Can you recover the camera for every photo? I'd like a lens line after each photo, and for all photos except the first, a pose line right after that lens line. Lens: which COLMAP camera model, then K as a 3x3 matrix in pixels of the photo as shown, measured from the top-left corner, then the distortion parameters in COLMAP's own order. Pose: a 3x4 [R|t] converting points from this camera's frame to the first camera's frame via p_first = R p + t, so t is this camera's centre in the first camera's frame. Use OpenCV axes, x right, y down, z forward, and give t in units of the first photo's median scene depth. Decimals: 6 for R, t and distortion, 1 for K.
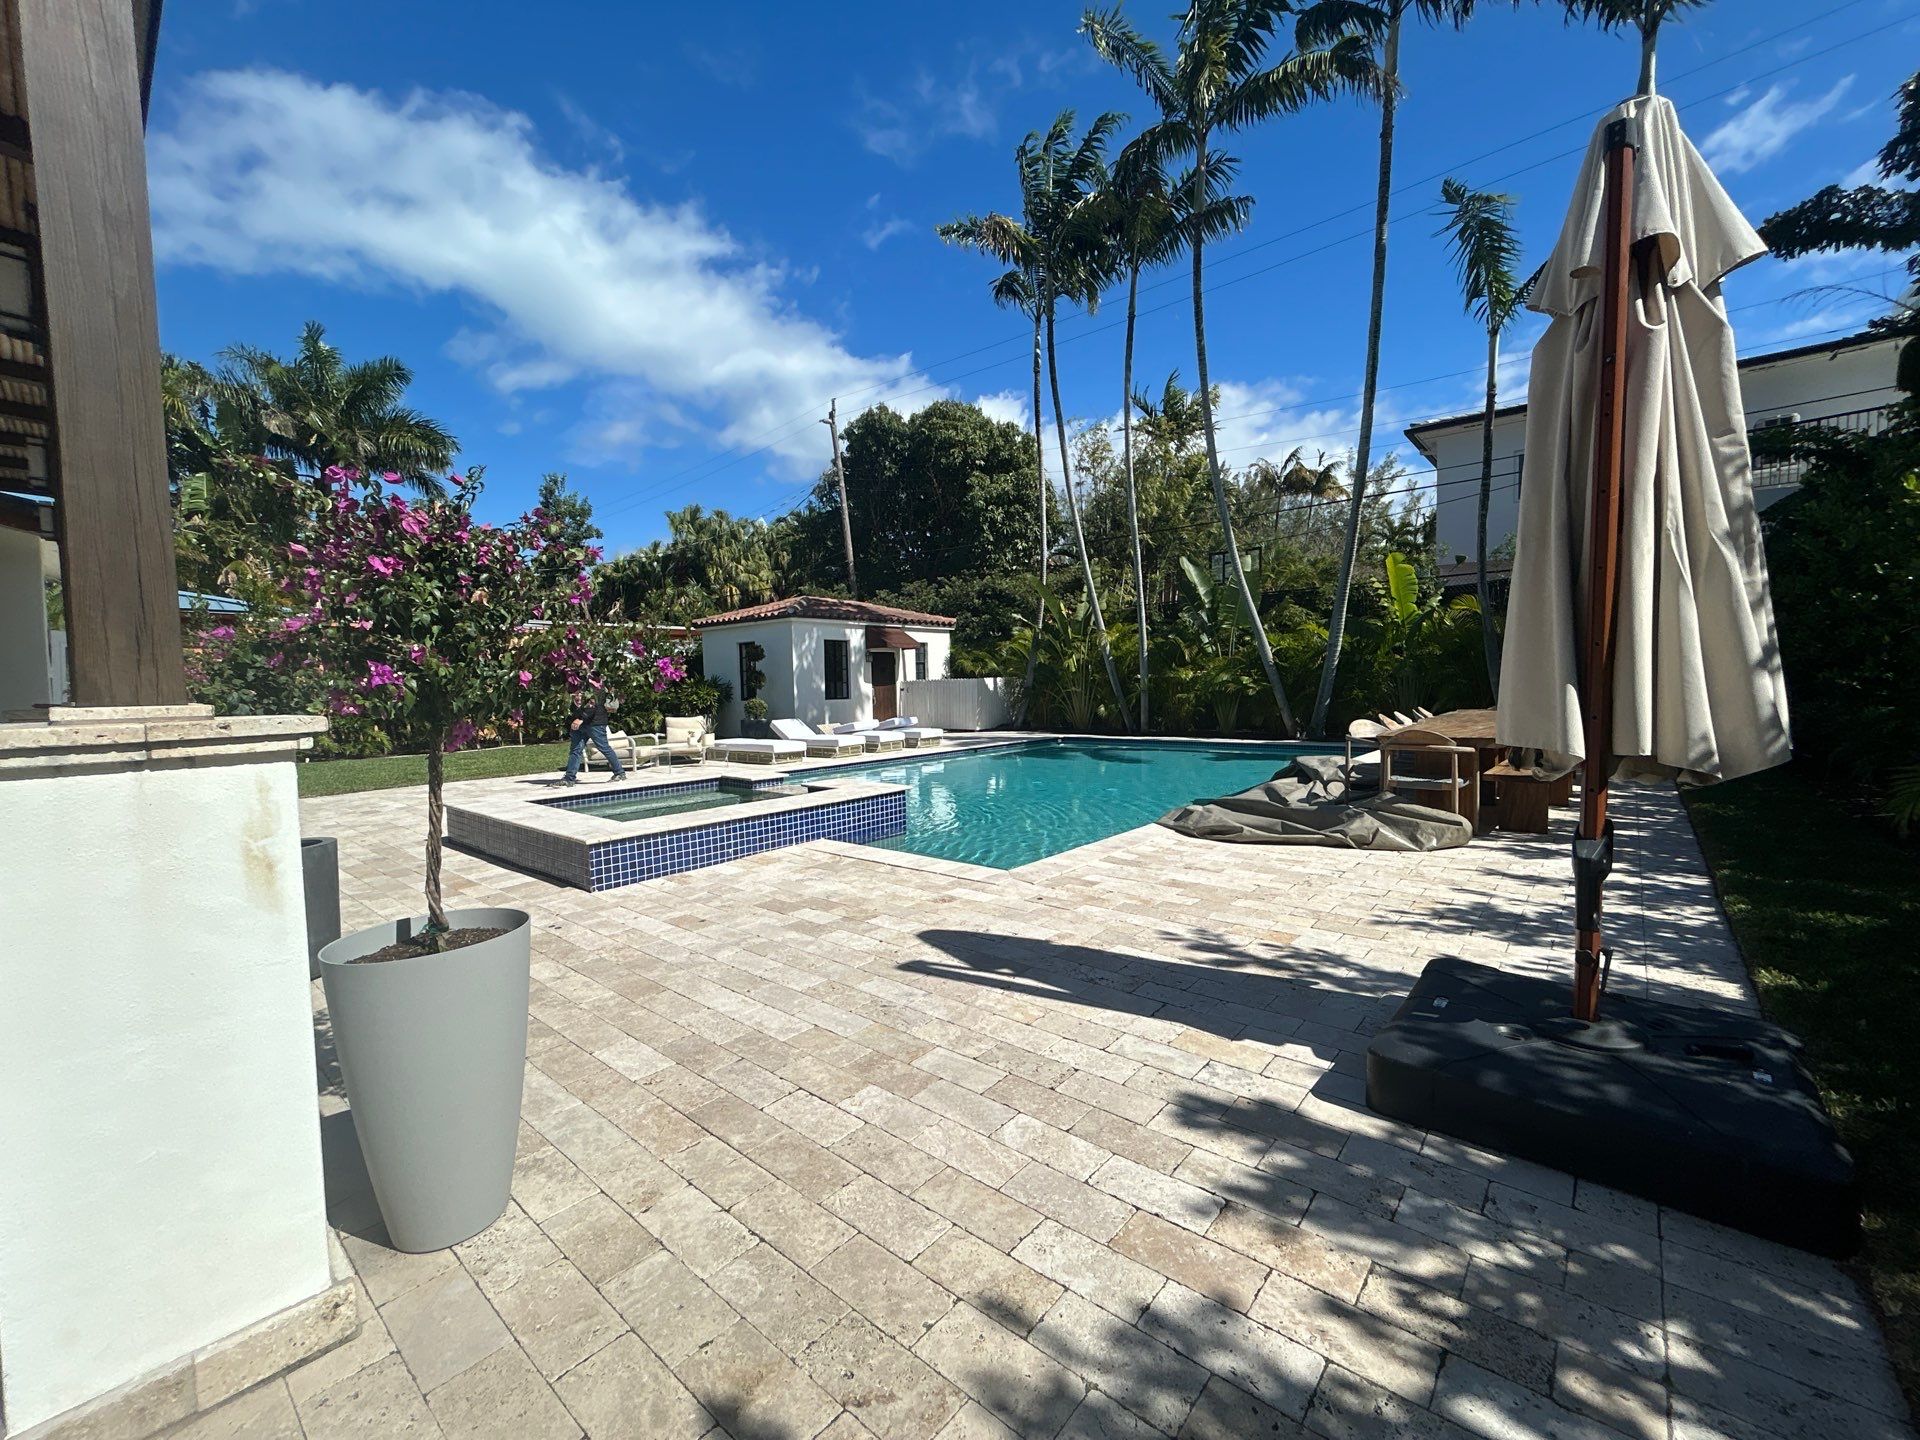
lens RADIAL K [[771.6, 0, 961.9], [0, 771.6, 721.7], [0, 0, 1]] dist [-0.006429, 0.001510]
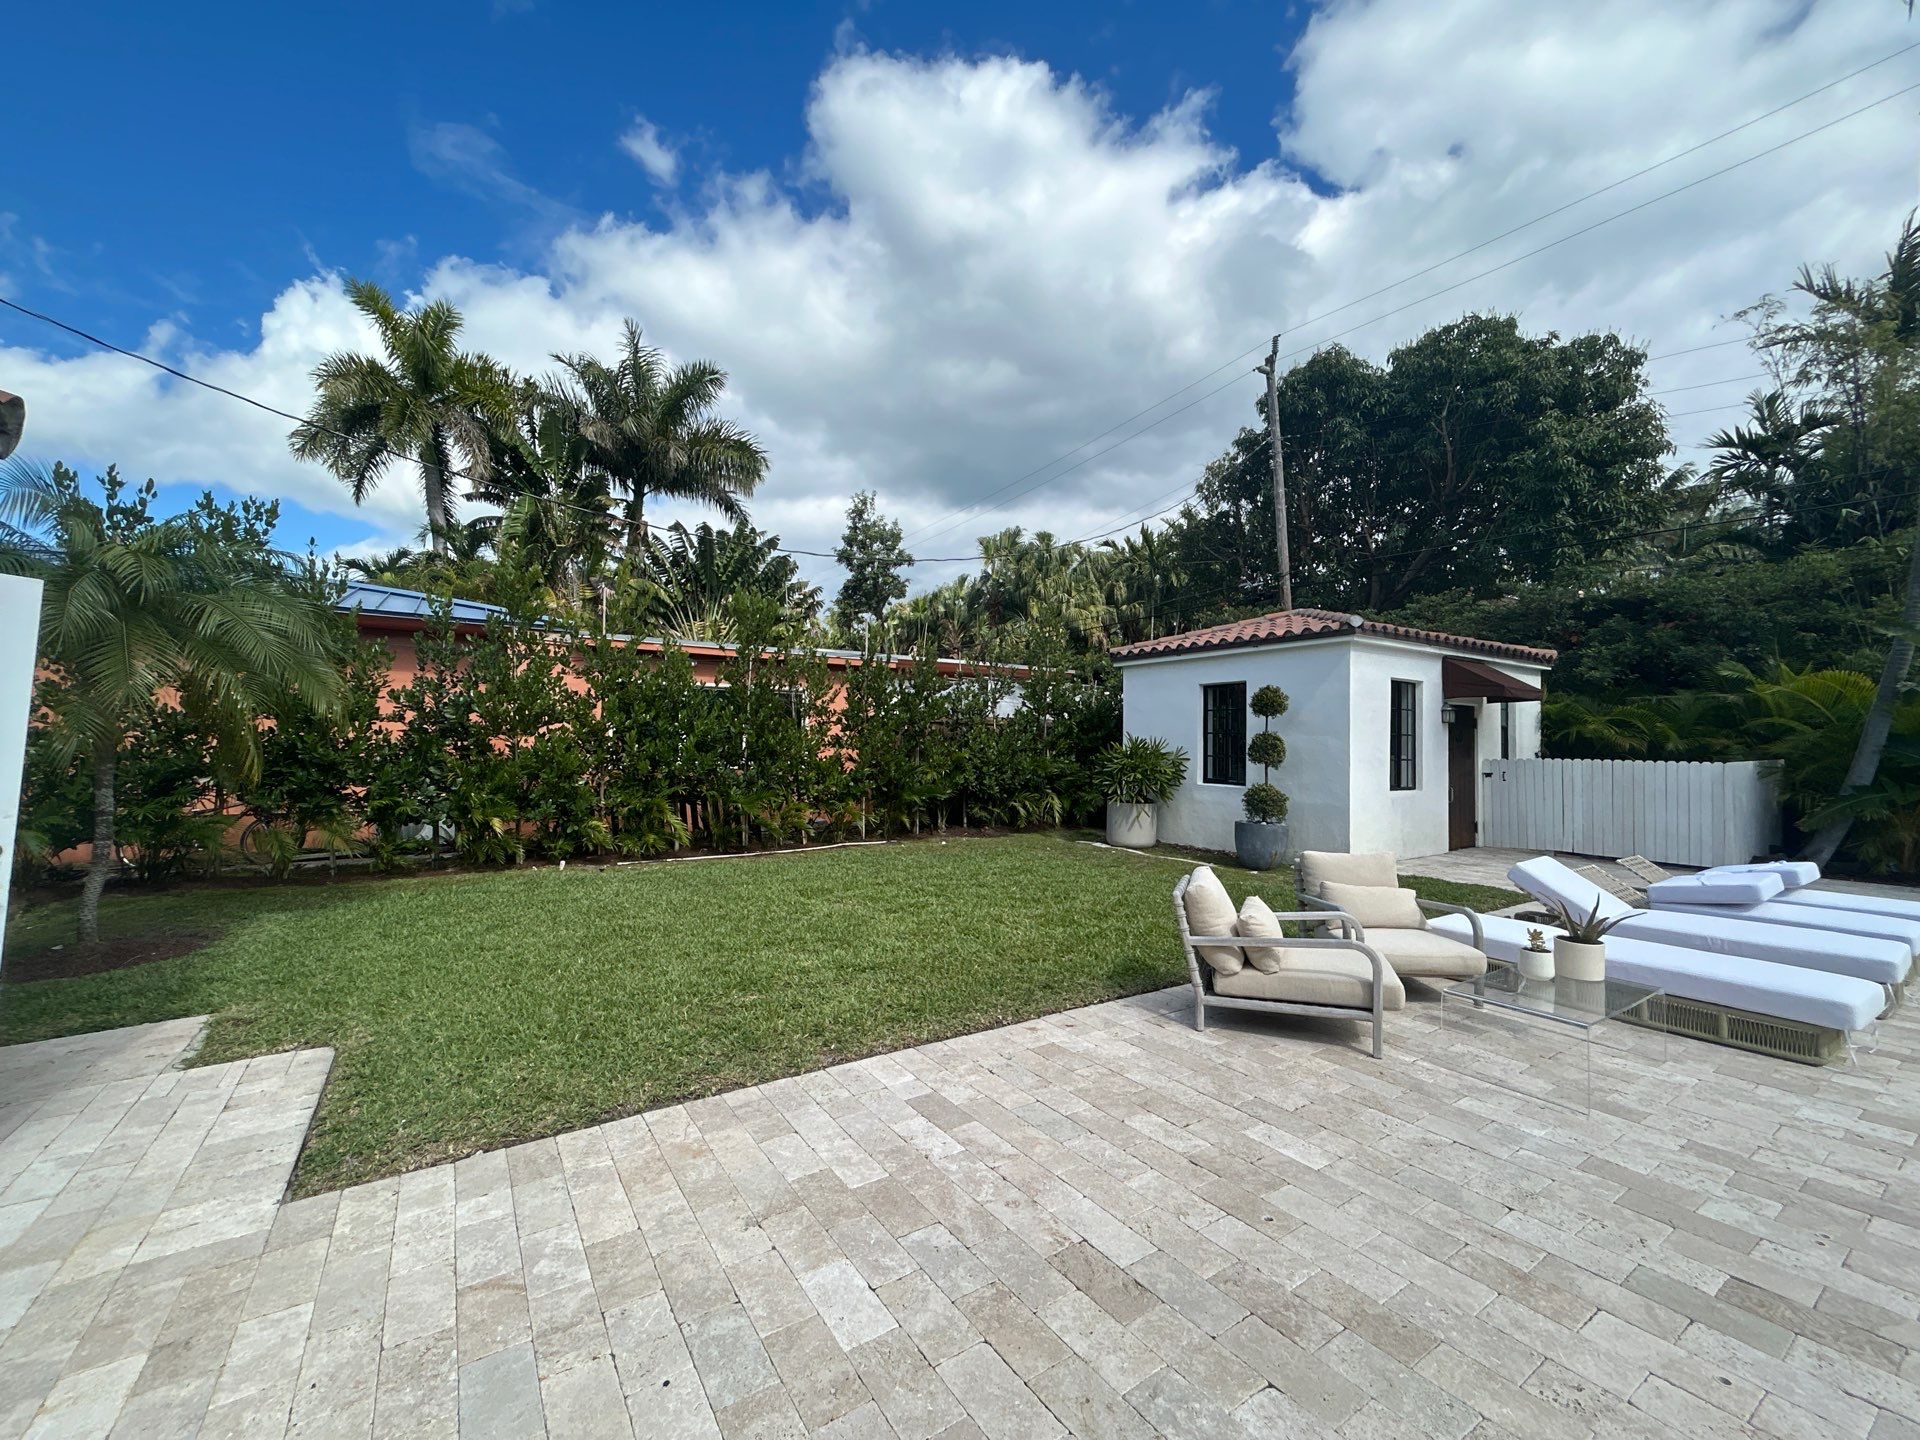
lens RADIAL K [[771.6, 0, 954.4], [0, 771.6, 726.4], [0, 0, 1]] dist [-0.006429, 0.001510]
pose [[0.957446, 0.028960, -0.287157, -0.233154], [-0.049755, 0.996619, -0.065386, -0.017807], [0.284292, 0.076891, 0.955649, 0.298233]]
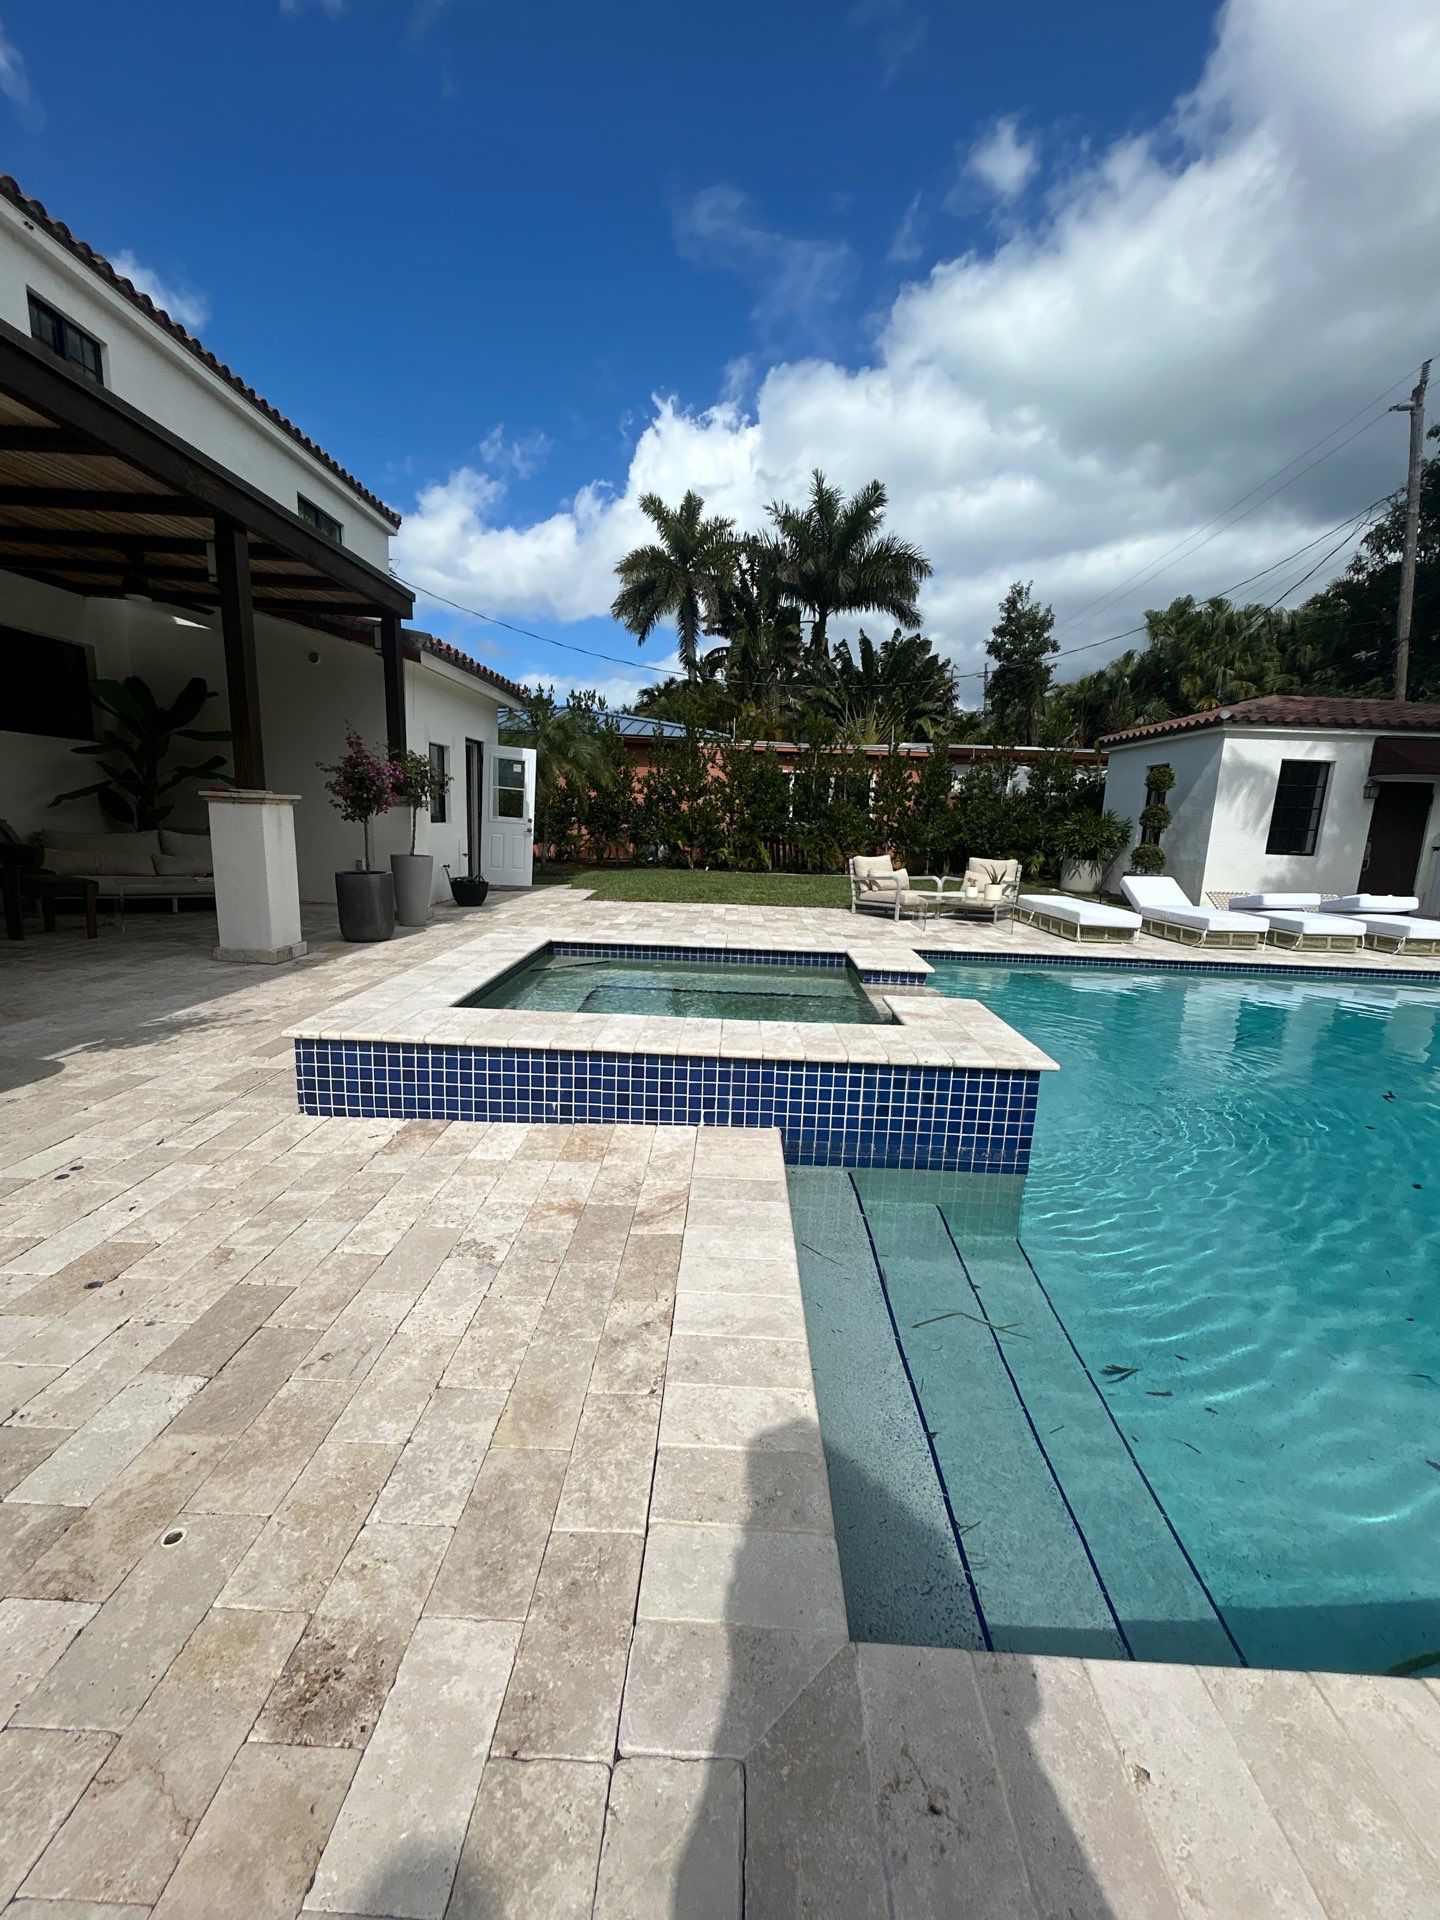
lens RADIAL K [[771.6, 0, 724.1], [0, 771.6, 973.2], [0, 0, 1]] dist [-0.006429, 0.001510]
pose [[0.632053, 0.198646, -0.749032, 0.032164], [-0.089950, 0.978859, 0.183695, -0.006085], [0.769687, -0.048730, 0.636559, 0.160993]]
